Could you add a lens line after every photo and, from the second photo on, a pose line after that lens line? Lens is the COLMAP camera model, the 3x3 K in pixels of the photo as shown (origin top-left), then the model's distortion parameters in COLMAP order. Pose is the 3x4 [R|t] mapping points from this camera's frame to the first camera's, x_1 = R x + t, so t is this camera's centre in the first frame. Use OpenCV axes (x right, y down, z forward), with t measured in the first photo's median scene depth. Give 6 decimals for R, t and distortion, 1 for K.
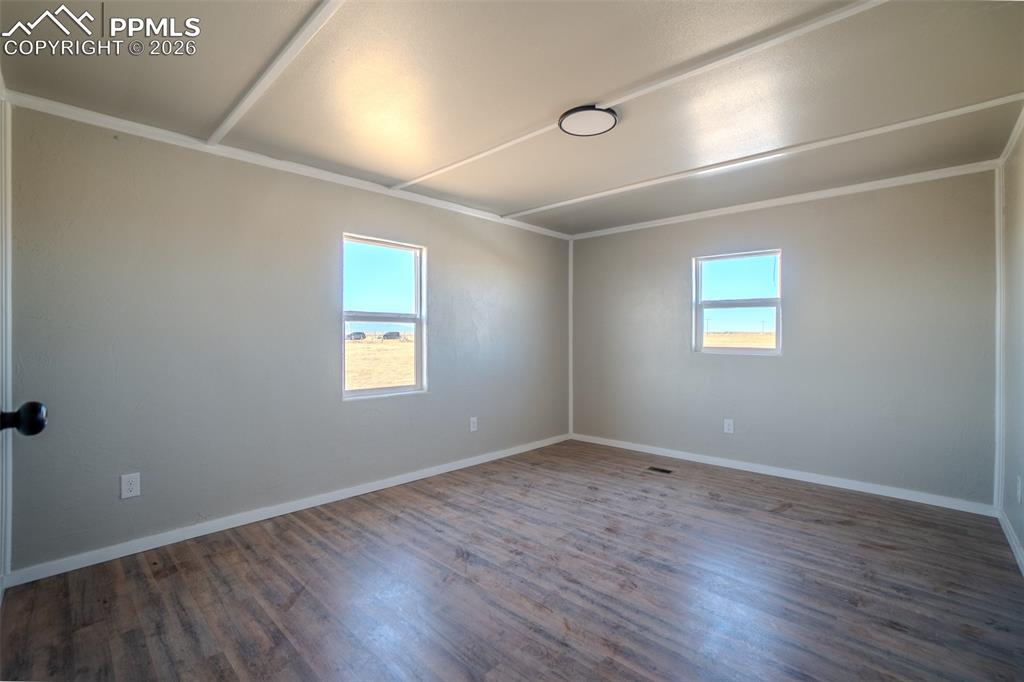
lens RADIAL K [[442.1, 0, 502.3], [0, 442.1, 337.1], [0, 0, 1]] dist [-0.004073, 0.000186]
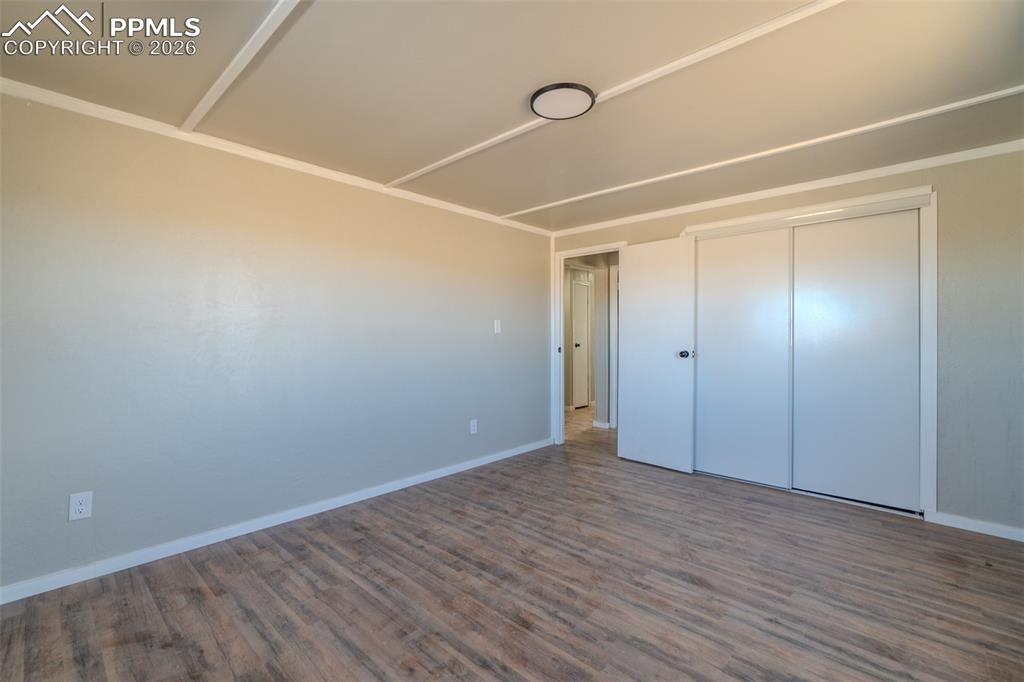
lens RADIAL K [[442.1, 0, 502.3], [0, 442.1, 337.1], [0, 0, 1]] dist [-0.004073, 0.000186]
pose [[-0.999755, -0.007131, -0.020973, 0.342752], [-0.007165, 0.999973, 0.001506, -0.001796], [0.020962, 0.001656, -0.999779, 1.937656]]
